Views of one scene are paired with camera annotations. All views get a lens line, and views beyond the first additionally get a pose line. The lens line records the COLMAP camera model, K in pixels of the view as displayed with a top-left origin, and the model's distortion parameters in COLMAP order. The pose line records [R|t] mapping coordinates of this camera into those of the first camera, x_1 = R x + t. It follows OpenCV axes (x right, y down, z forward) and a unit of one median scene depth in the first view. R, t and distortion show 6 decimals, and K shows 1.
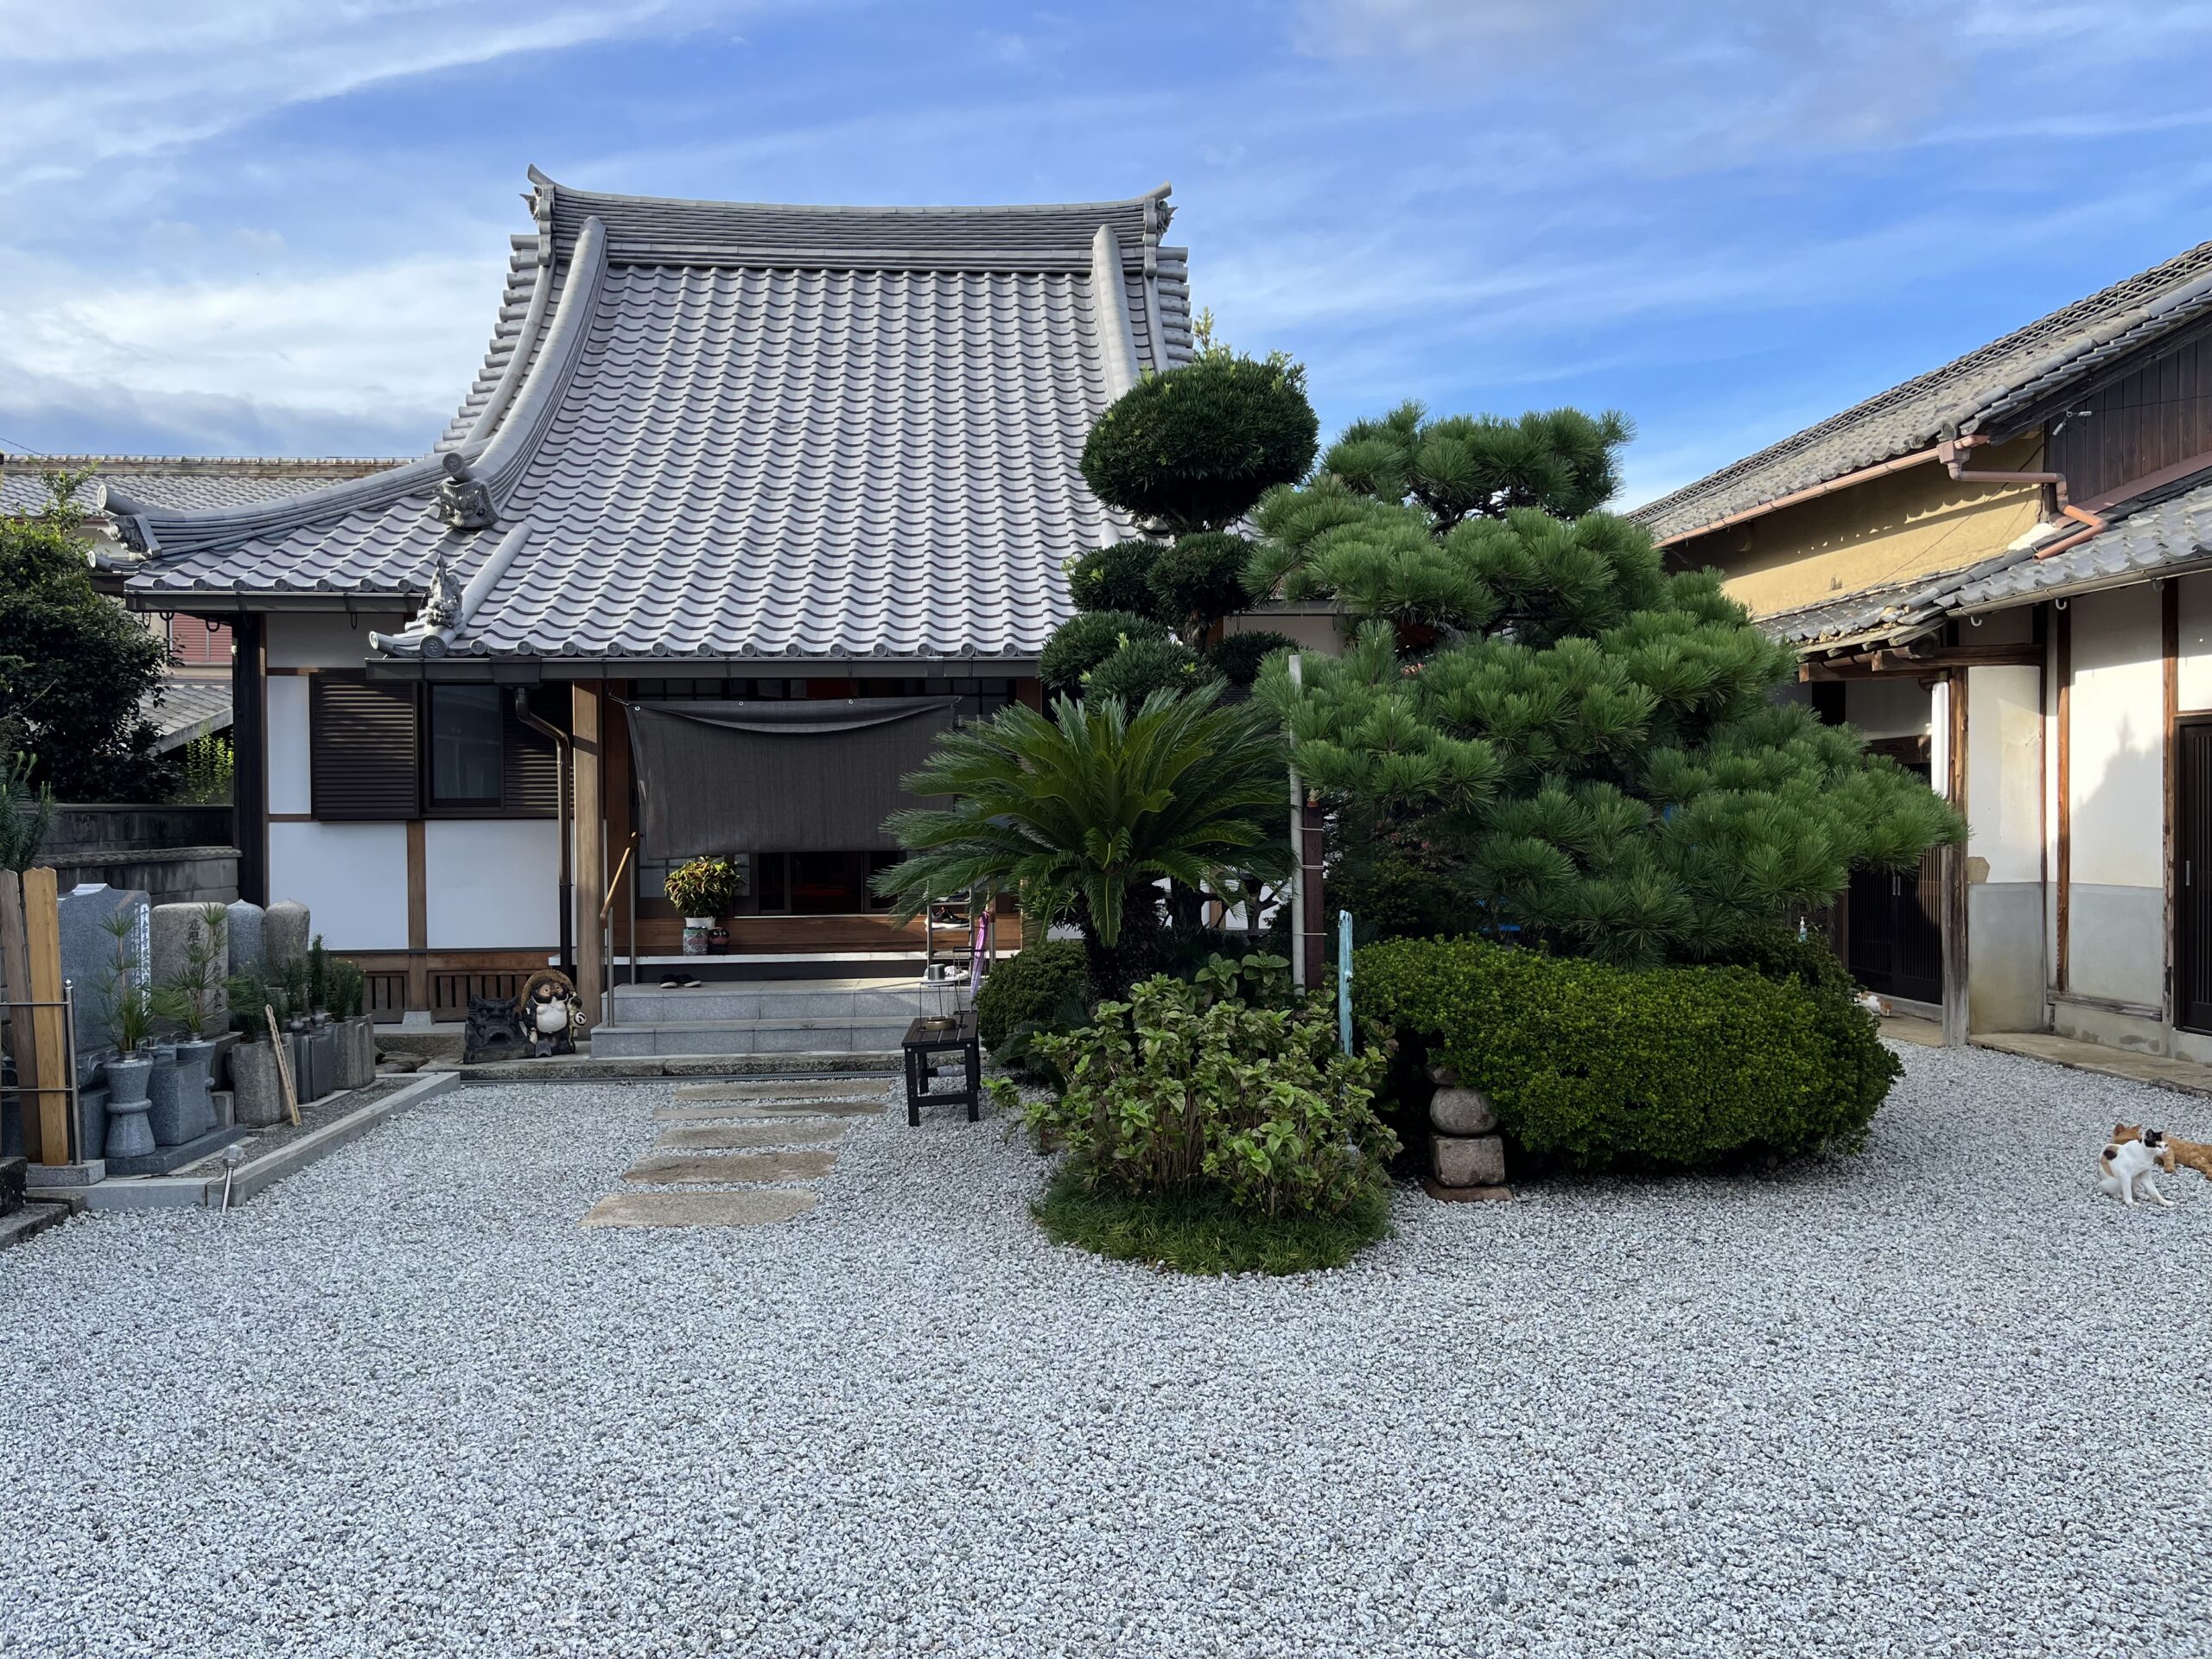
lens RADIAL K [[1676.2, 0, 1101.2], [0, 1676.2, 831.0], [0, 0, 1]] dist [0.046760, -0.060388]
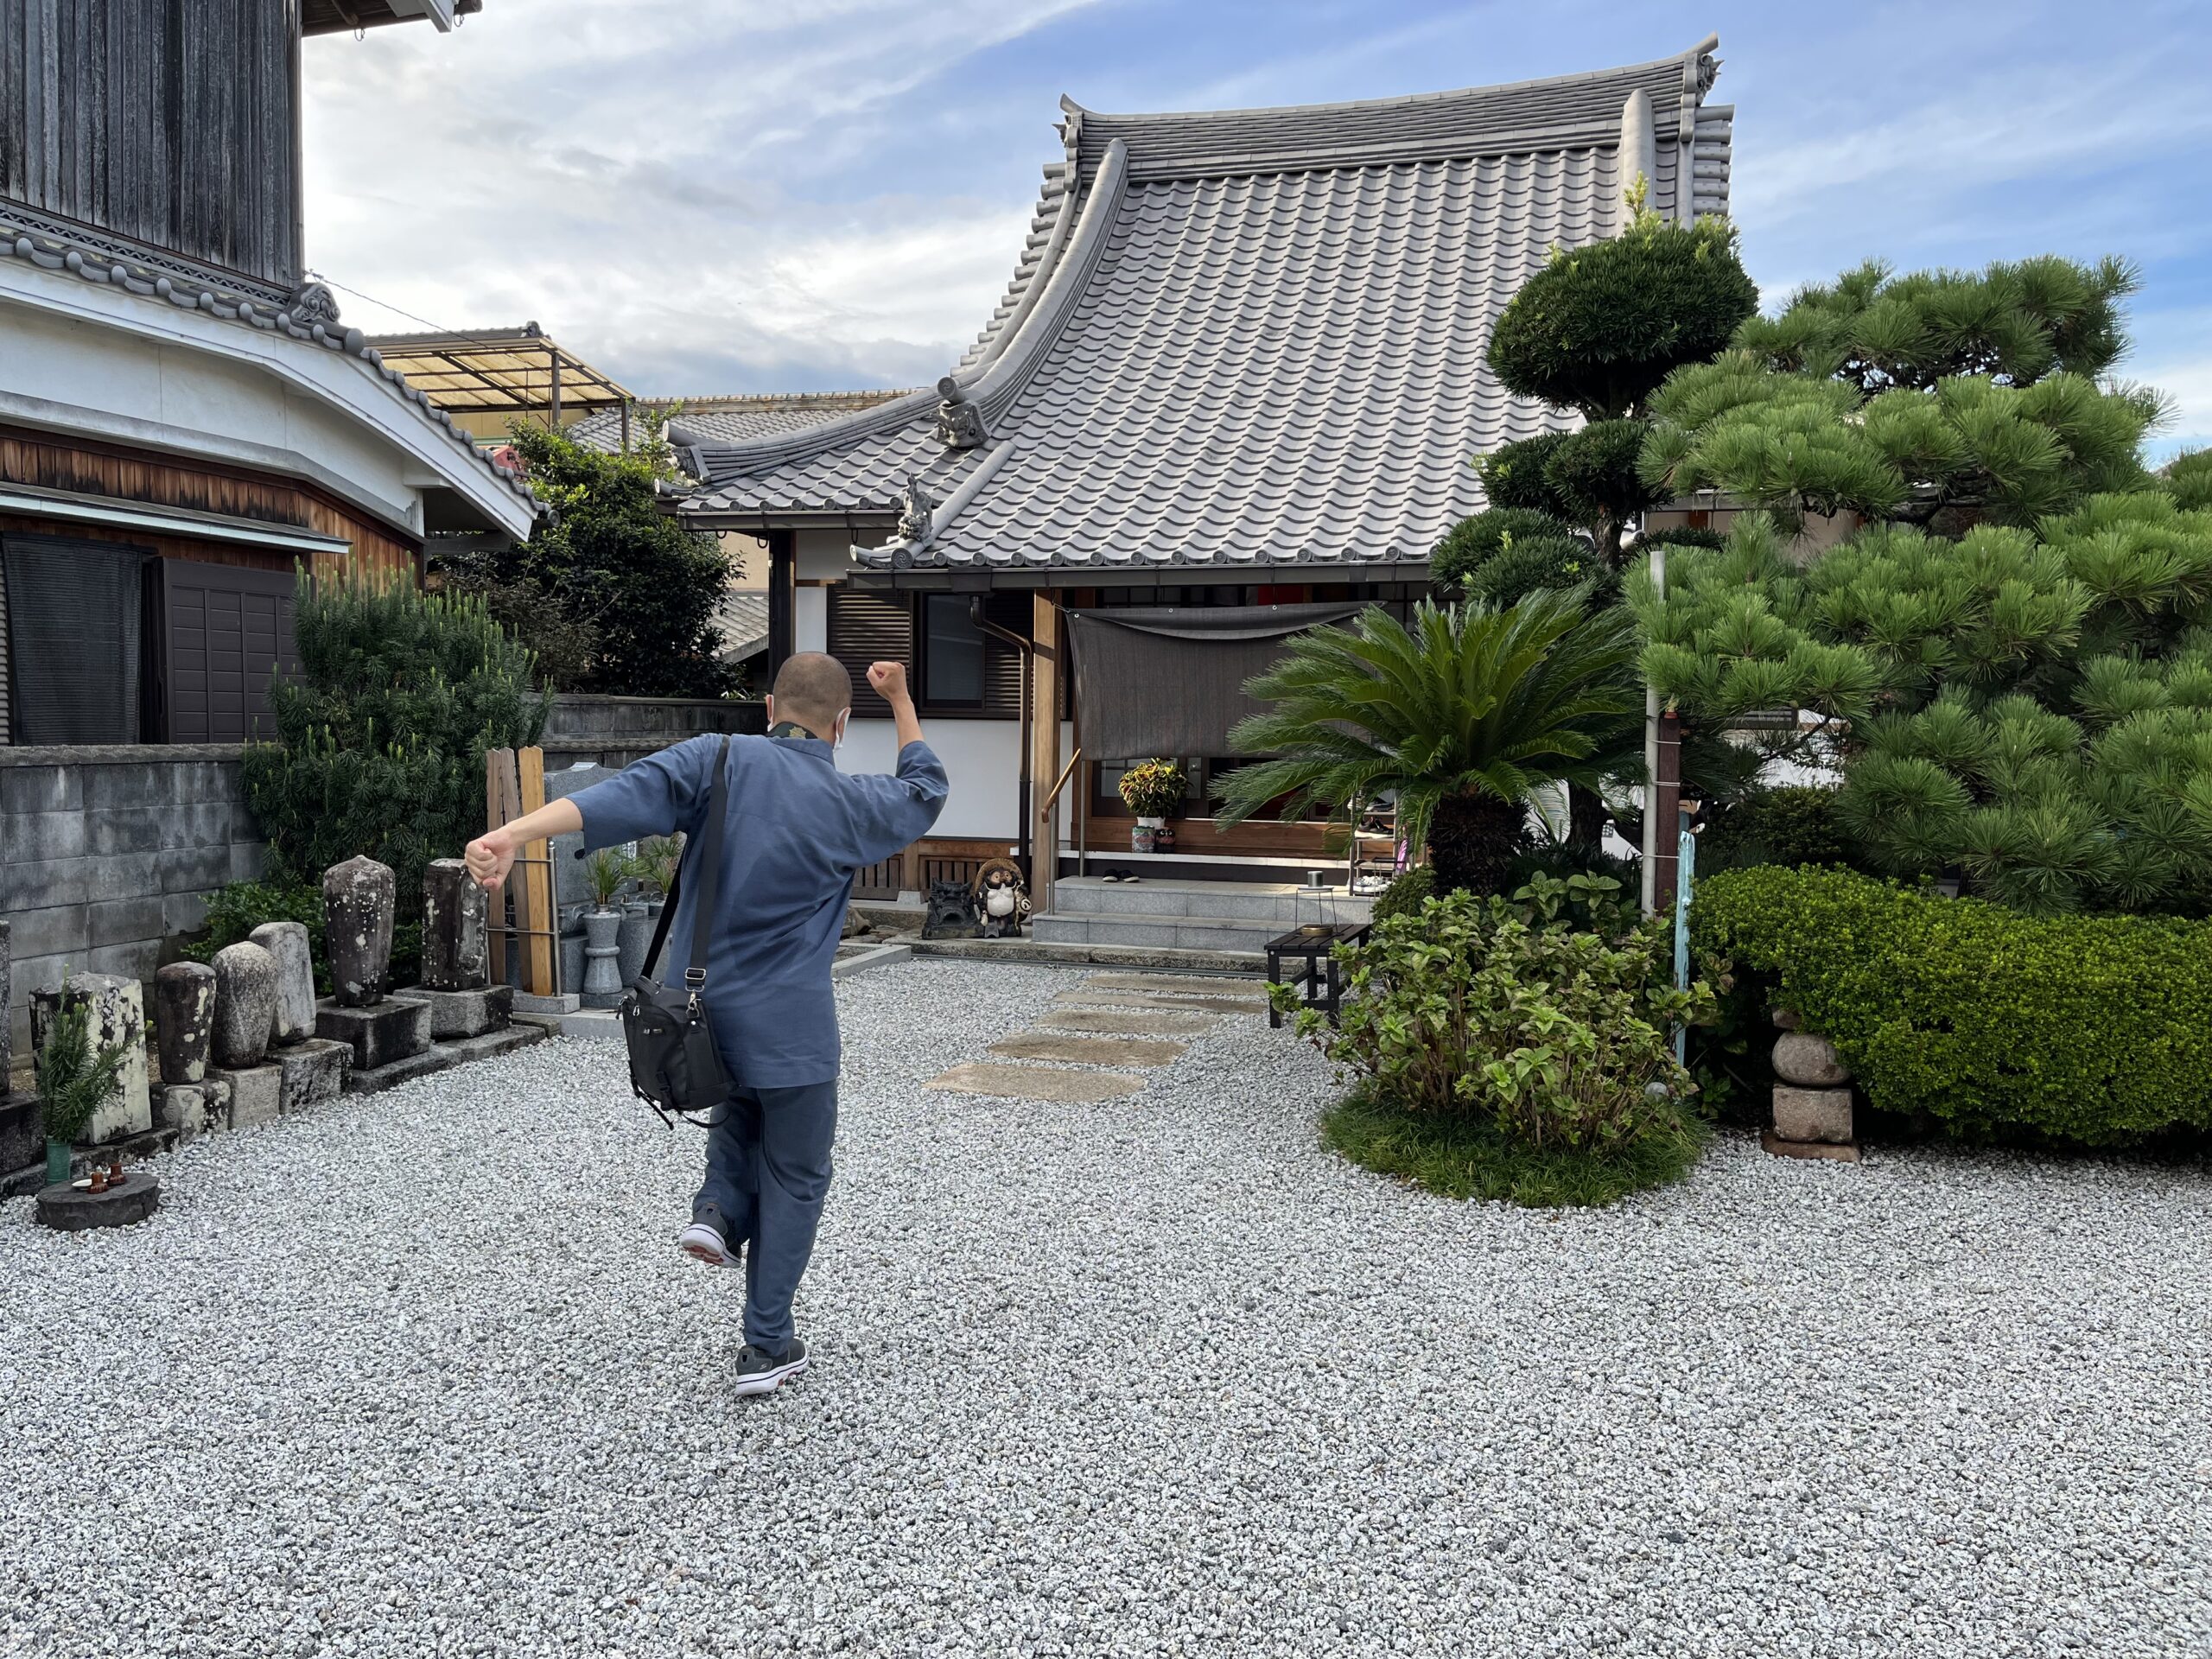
lens RADIAL K [[1676.2, 0, 1101.2], [0, 1676.2, 831.0], [0, 0, 1]] dist [0.046760, -0.060388]
pose [[0.936107, 0.044323, -0.348911, 0.152592], [-0.026122, 0.998049, 0.056700, 0.002948], [0.350744, -0.043963, 0.935439, 0.024846]]
